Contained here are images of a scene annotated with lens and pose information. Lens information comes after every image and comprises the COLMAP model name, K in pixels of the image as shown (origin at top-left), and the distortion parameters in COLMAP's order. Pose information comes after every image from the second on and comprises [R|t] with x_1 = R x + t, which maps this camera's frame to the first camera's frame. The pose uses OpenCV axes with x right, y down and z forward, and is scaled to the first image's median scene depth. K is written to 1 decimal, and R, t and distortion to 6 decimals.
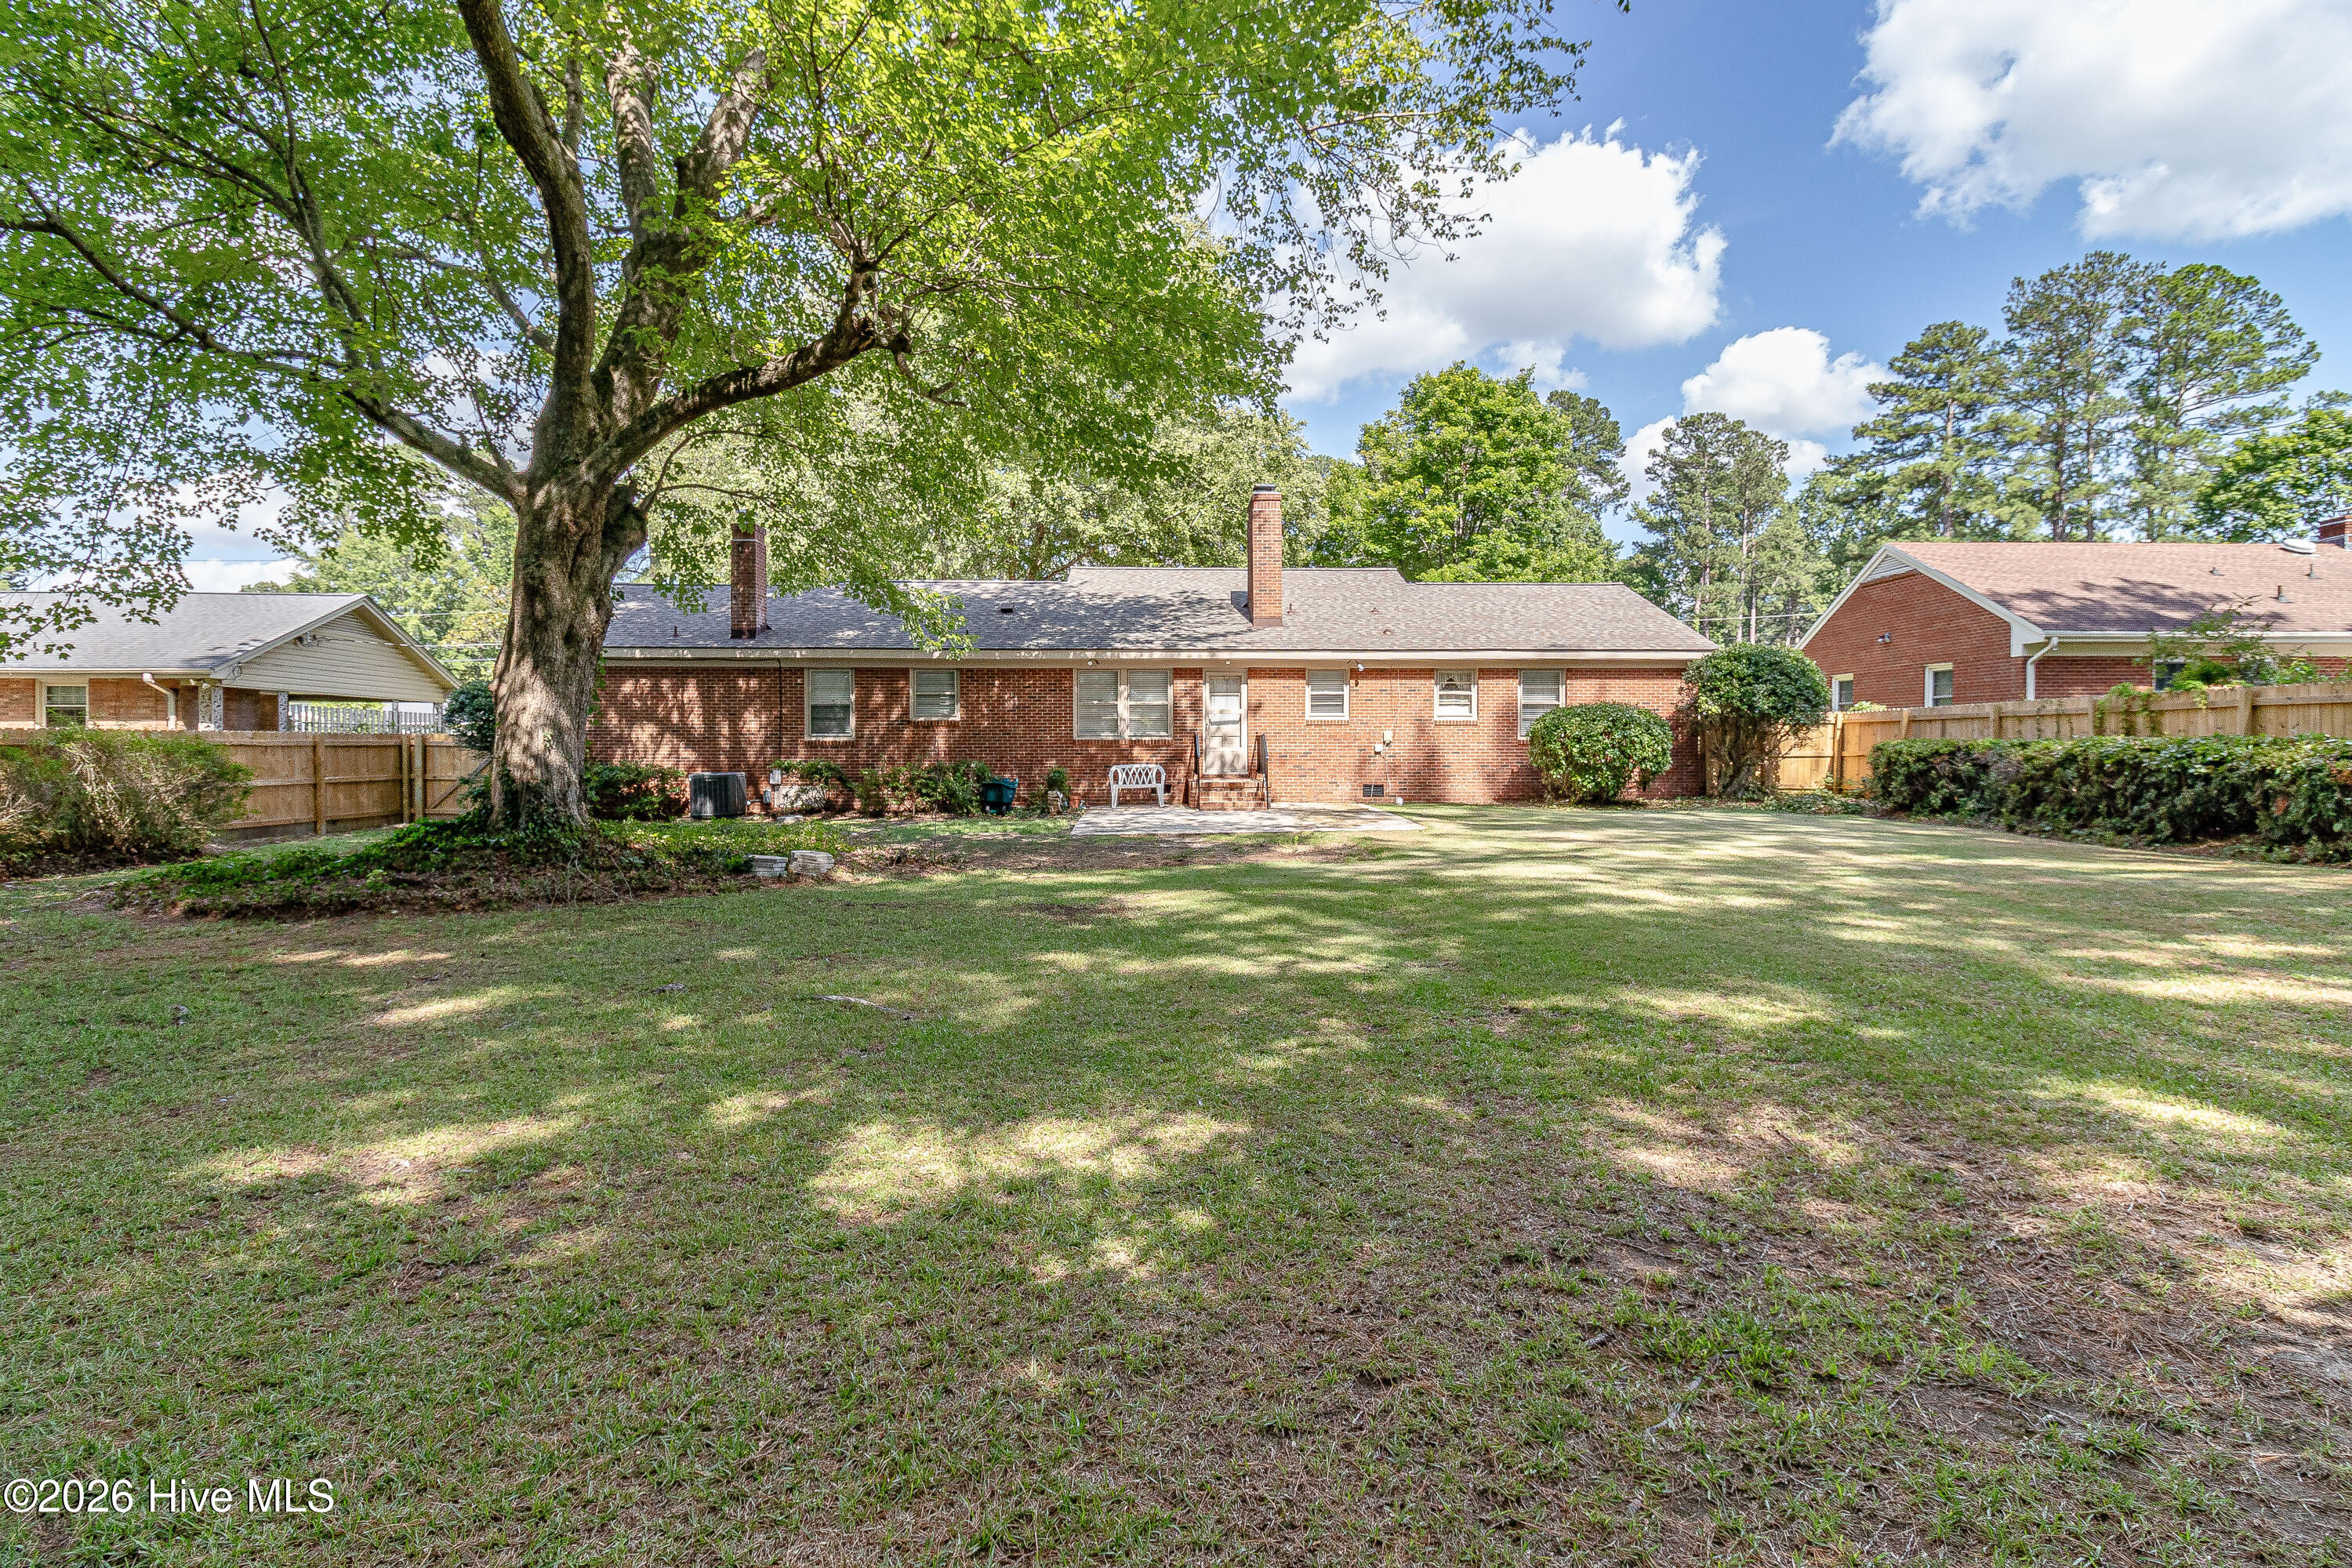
lens RADIAL K [[1104.7, 0, 1161.8], [0, 1104.7, 783.1], [0, 0, 1]] dist [-0.003919, -0.003904]
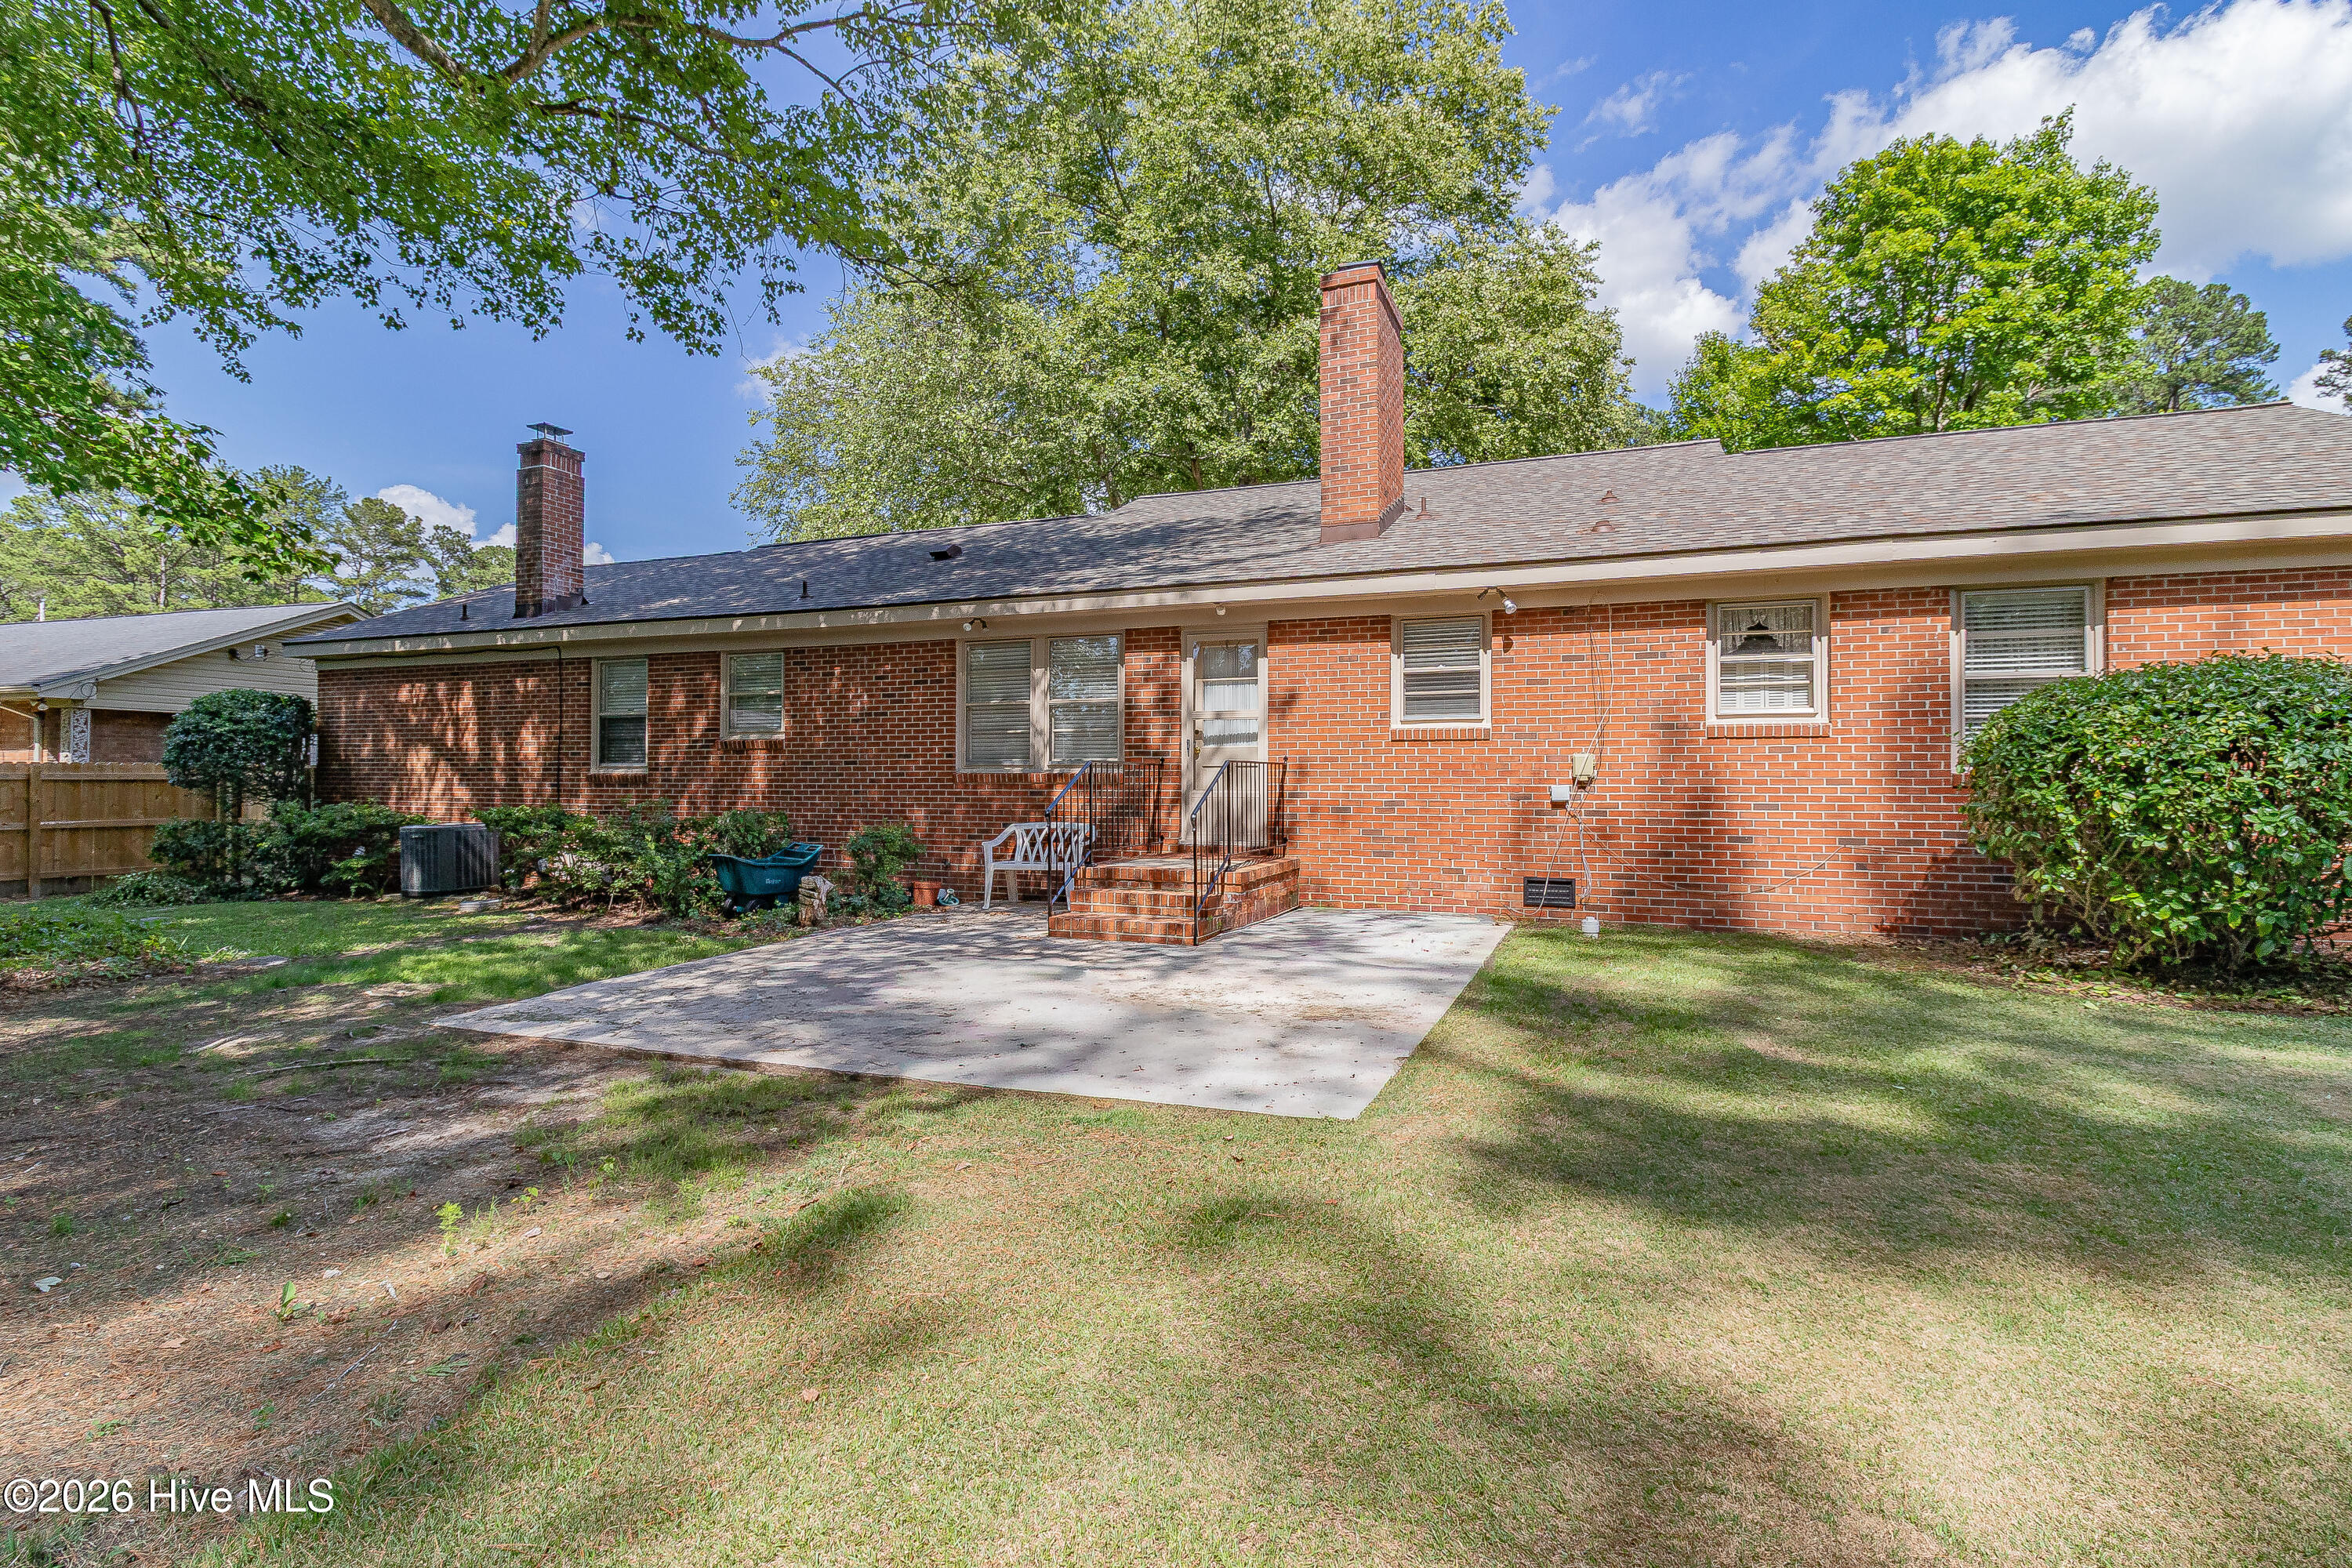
lens RADIAL K [[1104.7, 0, 1158.4], [0, 1104.7, 781.2], [0, 0, 1]] dist [-0.003919, -0.003904]
pose [[0.921071, 0.004492, -0.389369, 0.220197], [-0.013935, 0.999673, -0.021430, -0.024567], [0.389146, 0.025165, 0.920832, 0.546183]]
